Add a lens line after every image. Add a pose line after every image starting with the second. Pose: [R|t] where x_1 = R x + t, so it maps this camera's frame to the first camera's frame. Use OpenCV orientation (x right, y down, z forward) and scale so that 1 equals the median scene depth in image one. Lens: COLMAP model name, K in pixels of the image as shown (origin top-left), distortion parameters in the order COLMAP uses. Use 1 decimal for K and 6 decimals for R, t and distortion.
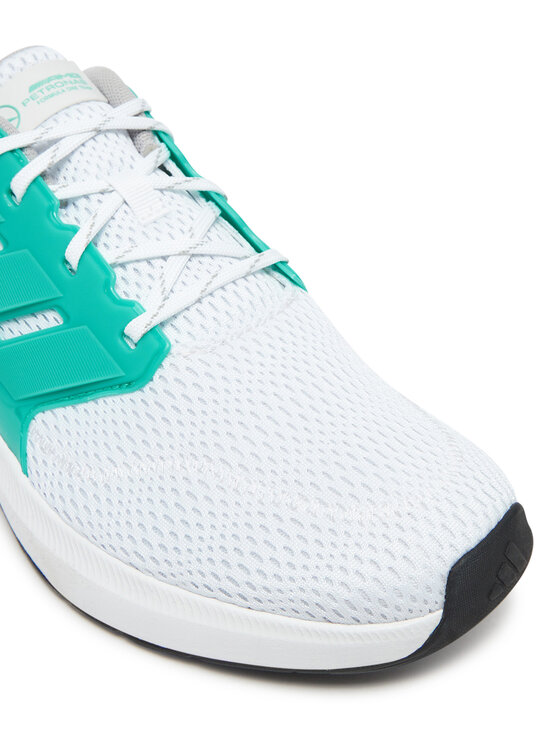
lens RADIAL K [[1246.0, 0, 280.0], [0, 1246.0, 373.0], [0, 0, 1]] dist [0.125959, -1.143027]
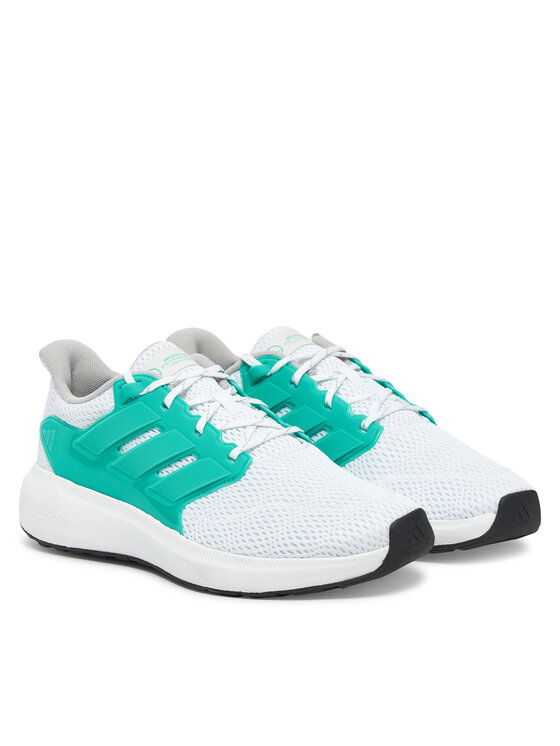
lens RADIAL K [[2190.2, 0, 280.0], [0, 2190.2, 373.0], [0, 0, 1]] dist [-0.740724, -0.022305]
pose [[0.996959, -0.067903, 0.038239, -0.166693], [0.076849, 0.938071, -0.337811, 1.041700], [-0.012933, 0.339723, 0.940437, -2.395110]]
